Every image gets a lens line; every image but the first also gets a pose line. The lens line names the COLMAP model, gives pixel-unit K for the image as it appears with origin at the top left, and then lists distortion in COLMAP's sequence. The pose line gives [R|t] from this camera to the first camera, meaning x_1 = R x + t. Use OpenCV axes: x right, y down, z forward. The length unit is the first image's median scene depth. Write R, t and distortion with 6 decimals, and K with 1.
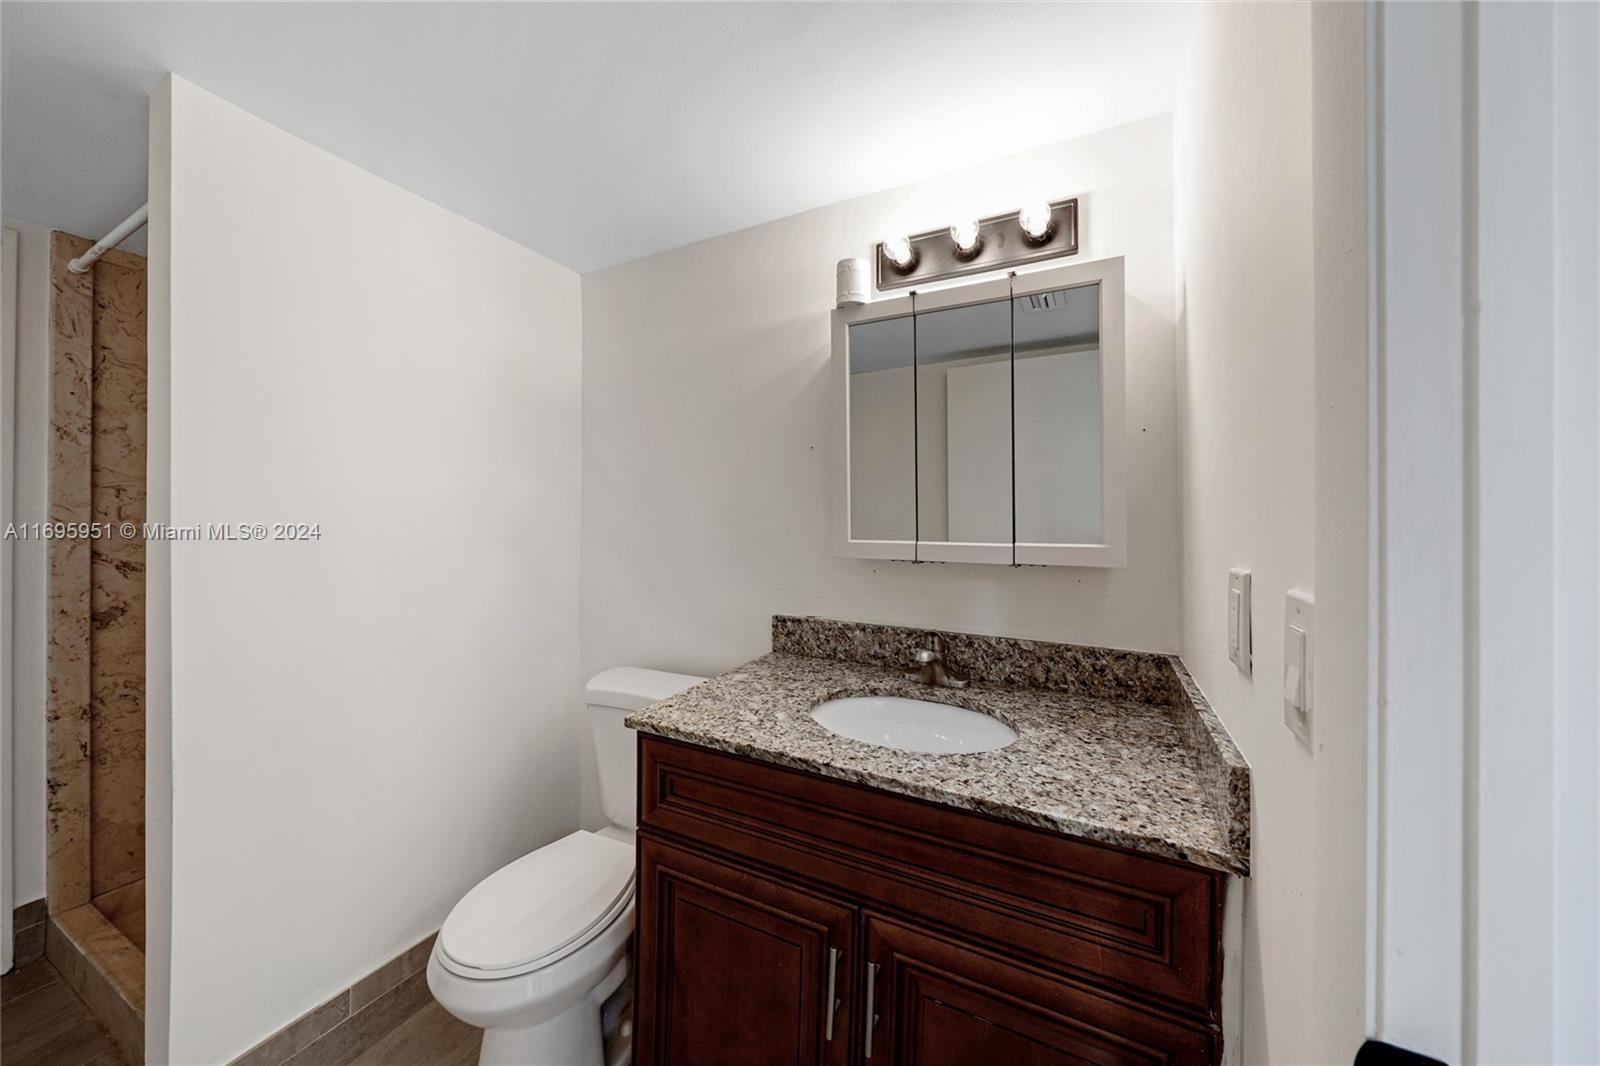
lens RADIAL K [[544.0, 0, 802.8], [0, 544.0, 510.3], [0, 0, 1]] dist [0.036716, 0.000010]
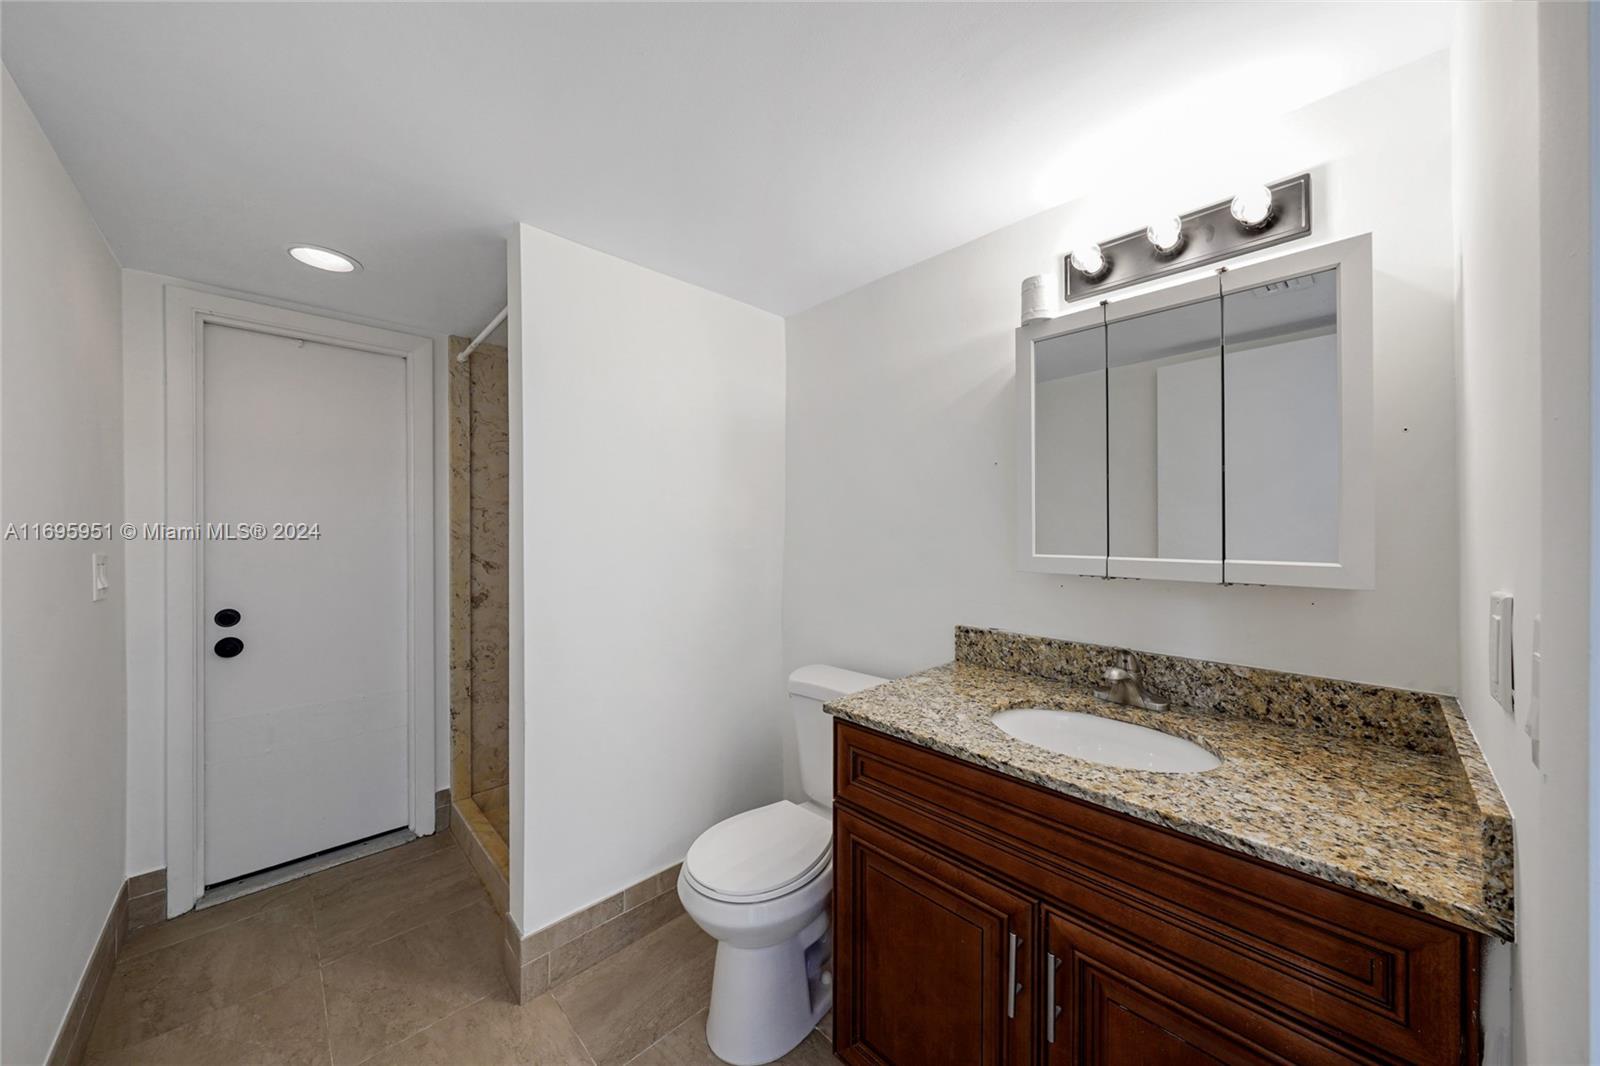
lens RADIAL K [[552.3, 0, 803.1], [0, 552.3, 536.6], [0, 0, 1]] dist [0.002915, -0.000021]
pose [[0.944664, 0.002767, -0.328026, 0.020177], [0.005470, 0.999693, 0.024185, -0.006538], [0.327993, -0.024641, 0.944359, -0.116284]]
